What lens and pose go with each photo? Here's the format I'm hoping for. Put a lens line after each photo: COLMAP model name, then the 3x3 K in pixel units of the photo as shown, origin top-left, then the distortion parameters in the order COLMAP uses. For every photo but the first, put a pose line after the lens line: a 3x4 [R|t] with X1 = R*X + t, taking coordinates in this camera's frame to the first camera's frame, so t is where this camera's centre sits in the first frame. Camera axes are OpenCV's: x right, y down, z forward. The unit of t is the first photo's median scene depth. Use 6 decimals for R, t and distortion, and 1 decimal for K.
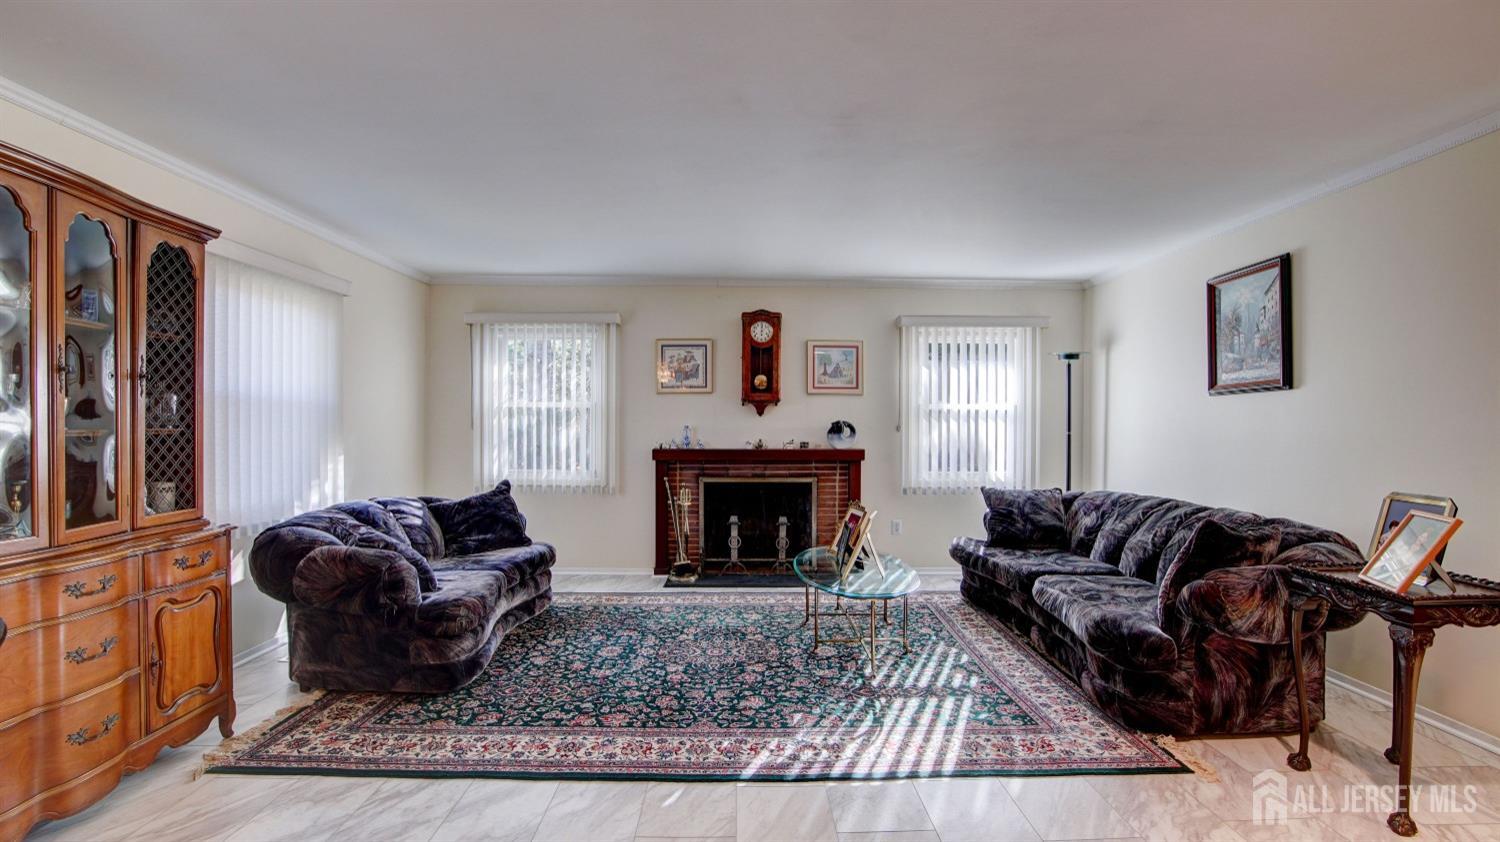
lens RADIAL K [[668.8, 0, 751.4], [0, 668.8, 427.9], [0, 0, 1]] dist [-0.038513, 0.007919]
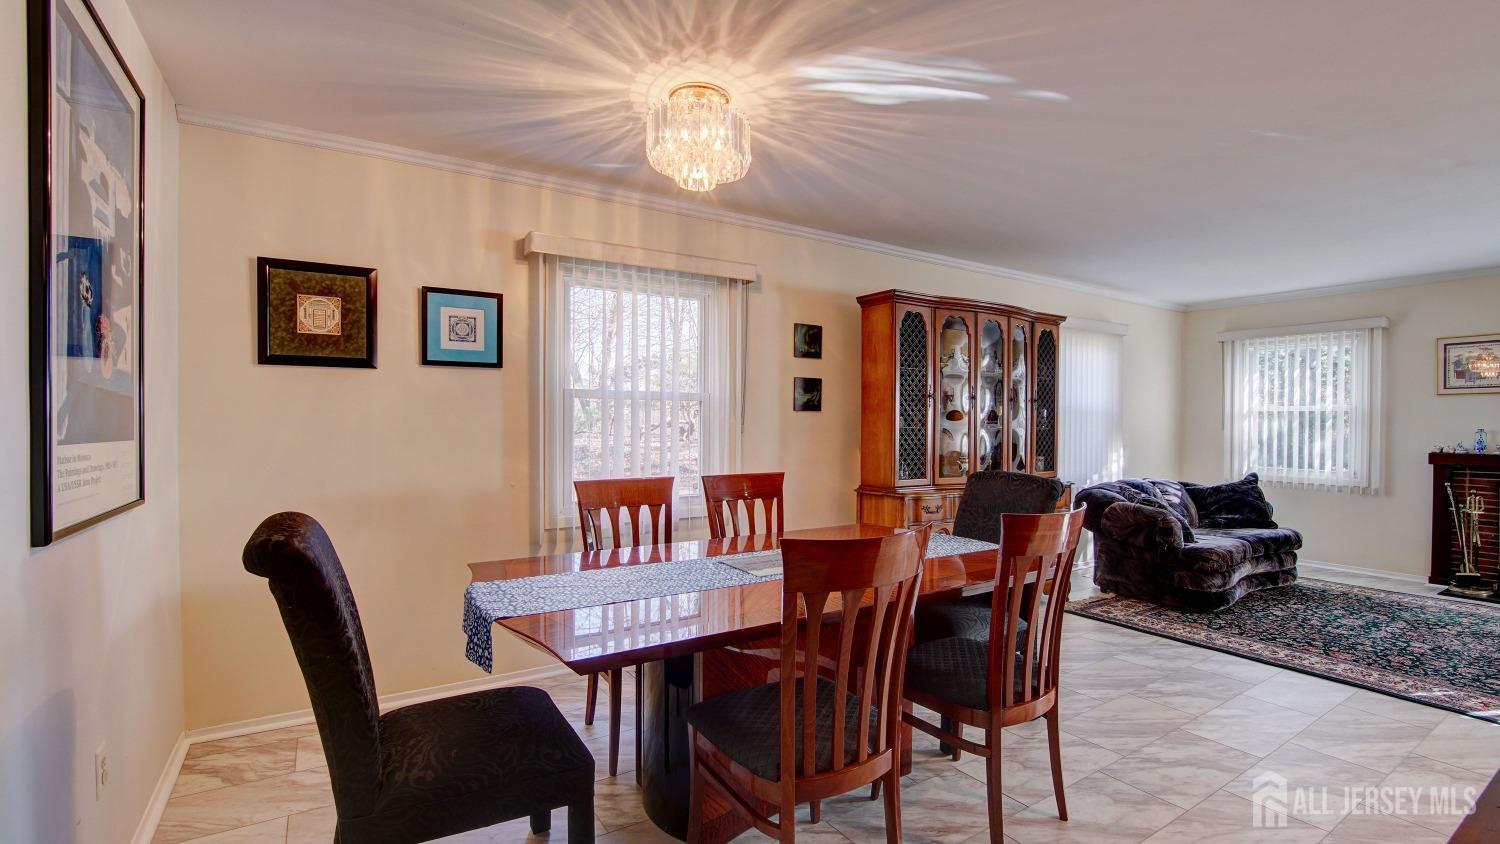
lens RADIAL K [[668.8, 0, 751.9], [0, 668.8, 432.8], [0, 0, 1]] dist [-0.038513, 0.007919]
pose [[0.526080, 0.011583, -0.850356, 0.171040], [-0.008449, 0.999929, 0.008394, 0.004138], [0.850393, 0.002769, 0.526141, -0.423074]]
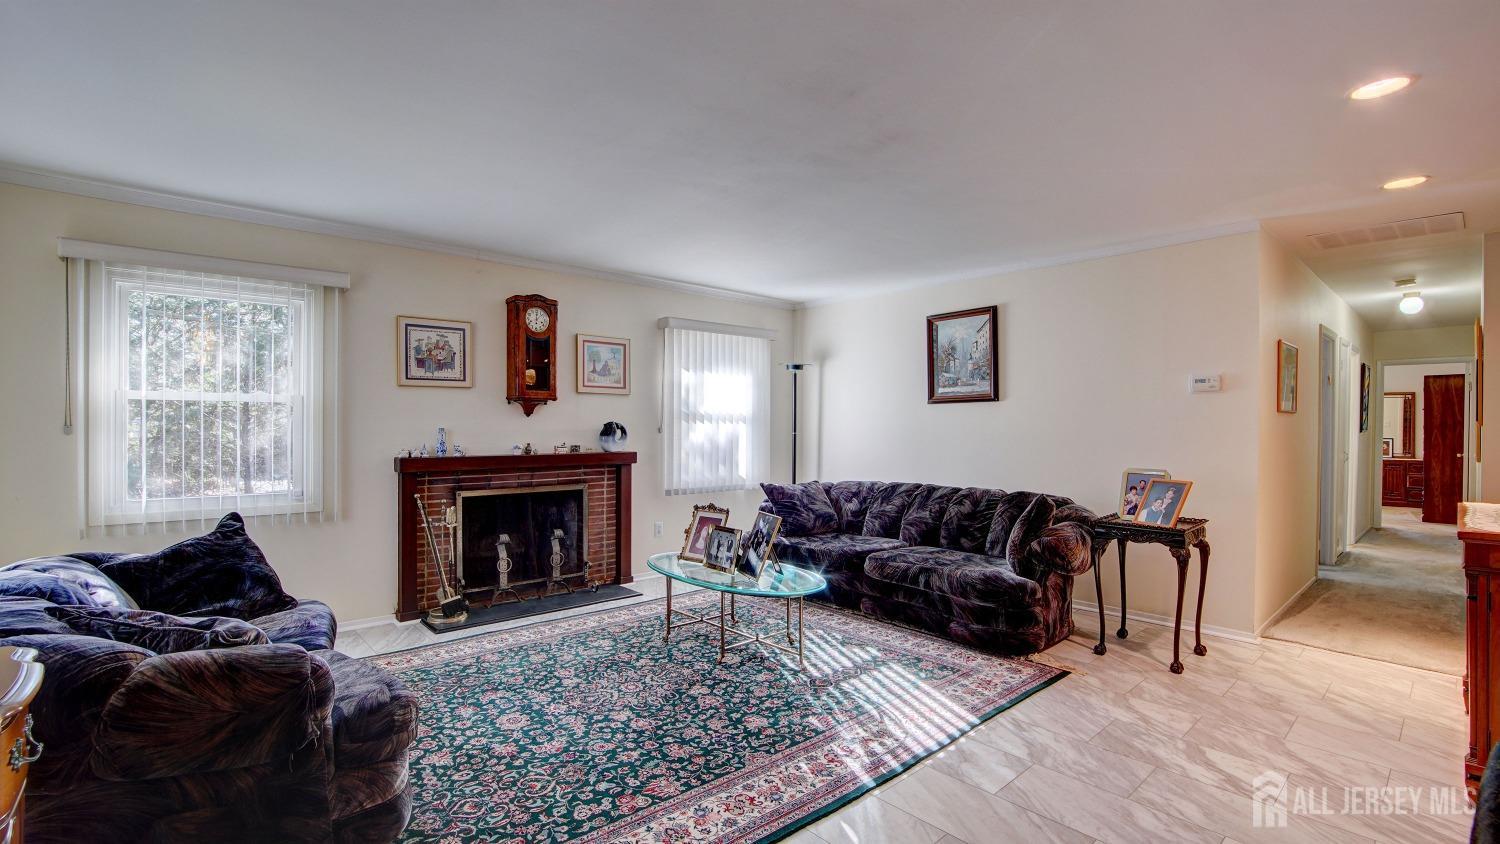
lens RADIAL K [[668.8, 0, 751.6], [0, 668.8, 427.5], [0, 0, 1]] dist [-0.038513, 0.007919]
pose [[0.757504, -0.002454, 0.652826, -0.433057], [0.004256, 0.999990, -0.001180, -0.001512], [-0.652817, 0.003672, 0.757507, 0.205492]]
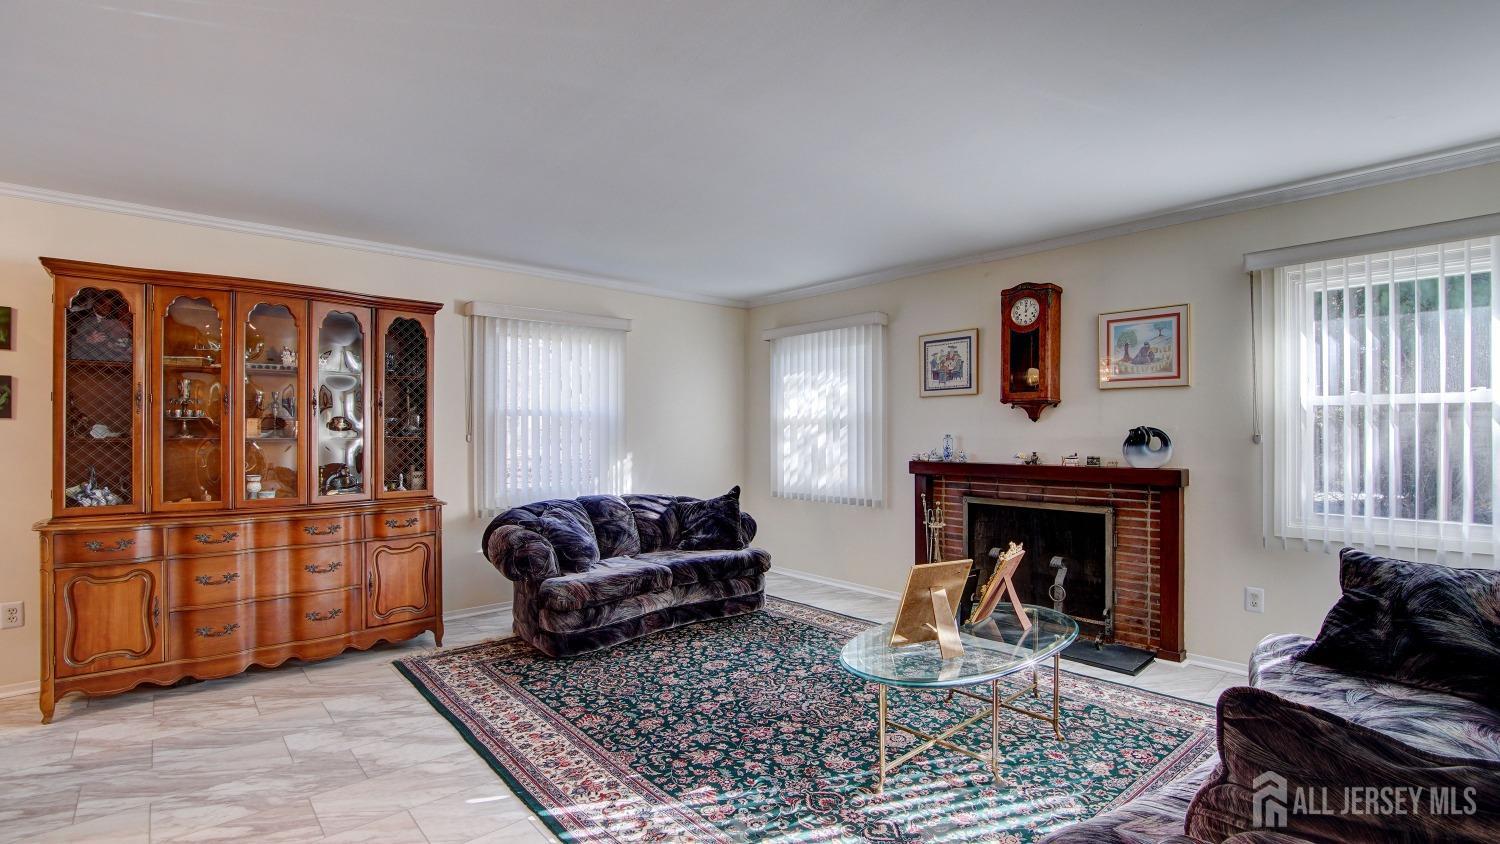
lens RADIAL K [[668.8, 0, 752.9], [0, 668.8, 428.2], [0, 0, 1]] dist [-0.038513, 0.007919]
pose [[0.657842, -0.007066, -0.753123, 0.488314], [-0.001169, 0.999945, -0.010402, -0.002482], [0.753155, 0.007723, 0.657797, 0.338156]]
